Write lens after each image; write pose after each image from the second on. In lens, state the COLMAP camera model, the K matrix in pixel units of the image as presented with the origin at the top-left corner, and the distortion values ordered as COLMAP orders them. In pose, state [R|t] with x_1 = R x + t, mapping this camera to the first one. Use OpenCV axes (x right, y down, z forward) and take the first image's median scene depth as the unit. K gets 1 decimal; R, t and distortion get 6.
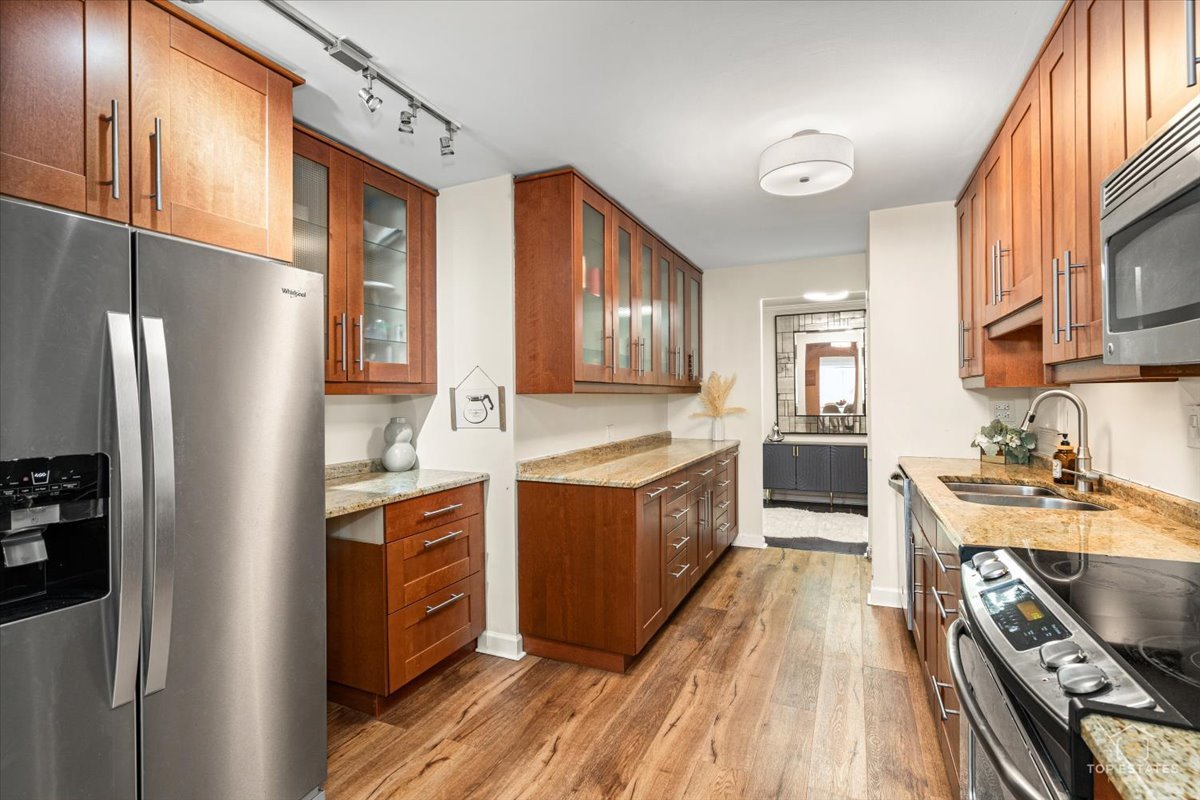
lens RADIAL K [[551.9, 0, 606.6], [0, 551.9, 399.1], [0, 0, 1]] dist [-0.003720, 0.001454]
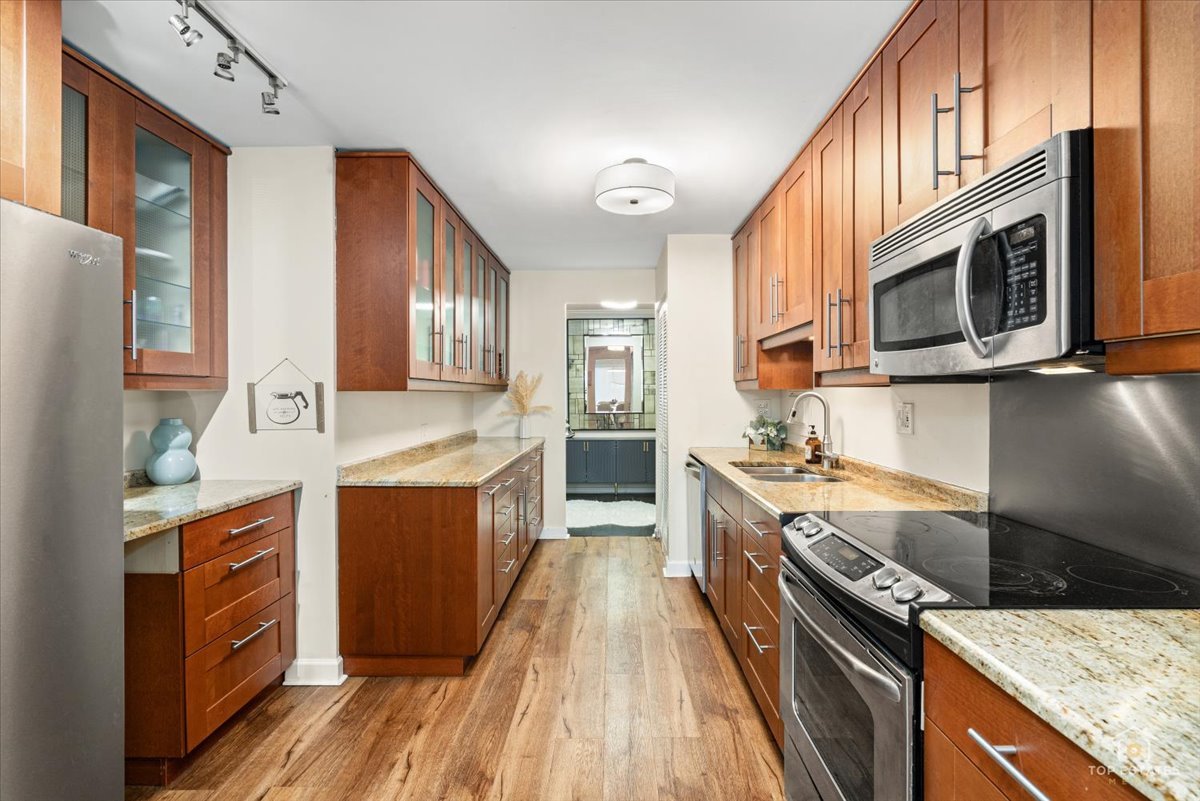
lens RADIAL K [[551.9, 0, 608.8], [0, 551.9, 399.6], [0, 0, 1]] dist [-0.003720, 0.001454]
pose [[0.915468, 0.003328, 0.402377, -0.128754], [-0.004663, 0.999986, 0.002339, 0.000722], [-0.402364, -0.004018, 0.915471, -0.004907]]
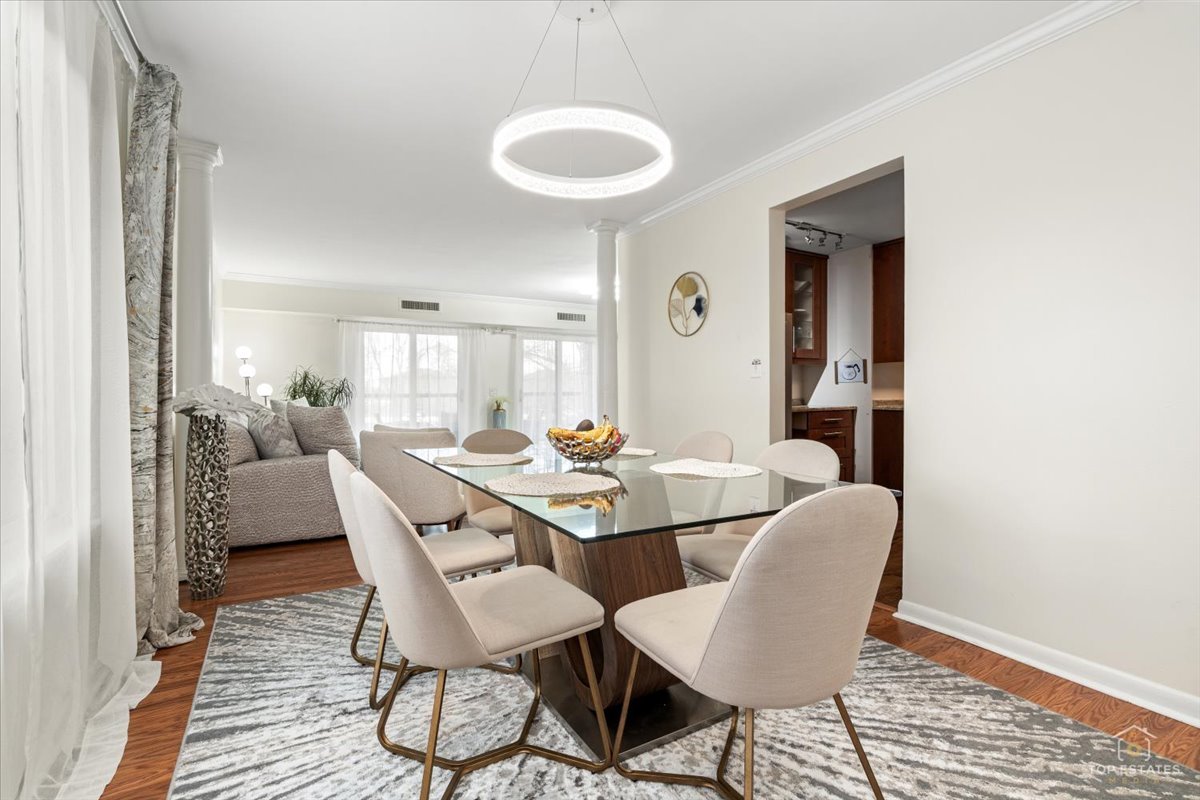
lens RADIAL K [[551.9, 0, 608.4], [0, 551.9, 399.4], [0, 0, 1]] dist [-0.003720, 0.001454]
pose [[0.820844, 0.009516, -0.571073, 0.174944], [-0.004261, 0.999935, 0.010538, 0.102908], [0.571137, -0.006216, 0.820832, -1.093067]]
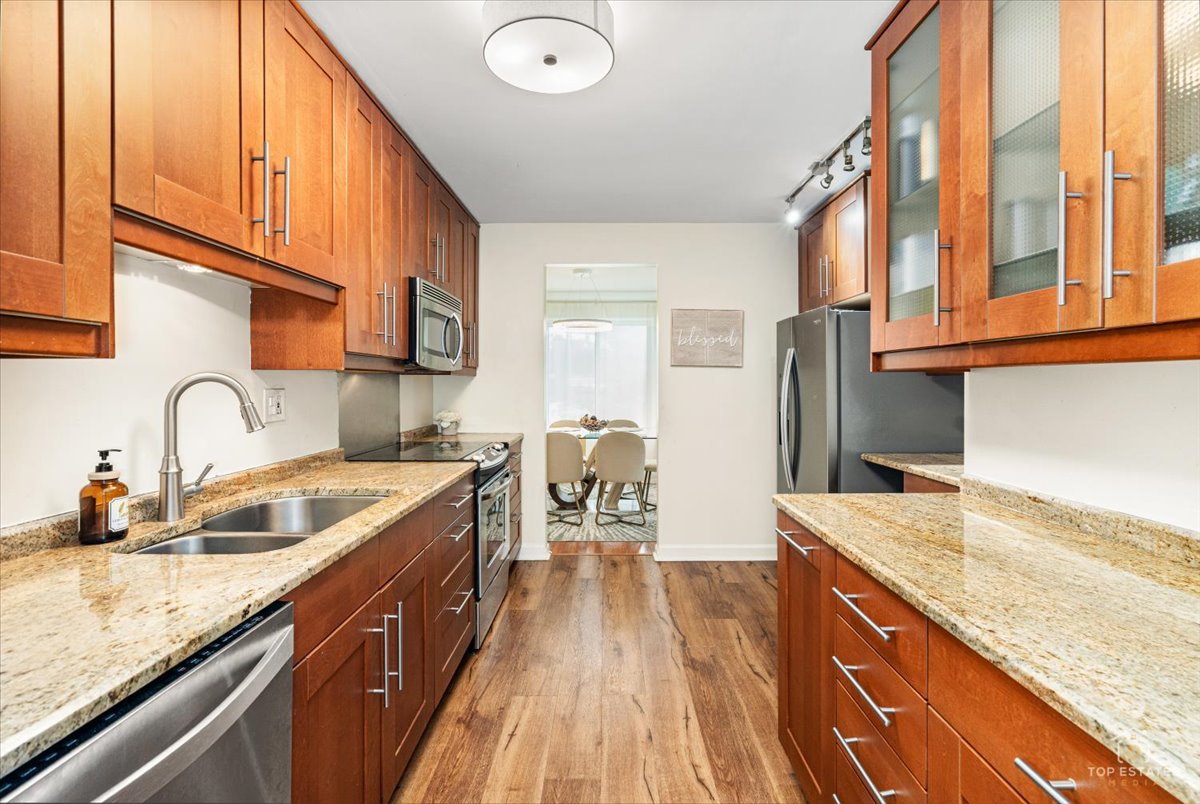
lens RADIAL K [[551.9, 0, 593.8], [0, 551.9, 384.1], [0, 0, 1]] dist [-0.003720, 0.001454]
pose [[-0.921032, 0.011368, -0.389322, 0.542777], [0.009240, 0.999930, 0.007339, -0.002375], [0.389378, 0.003163, -0.921073, 1.547082]]
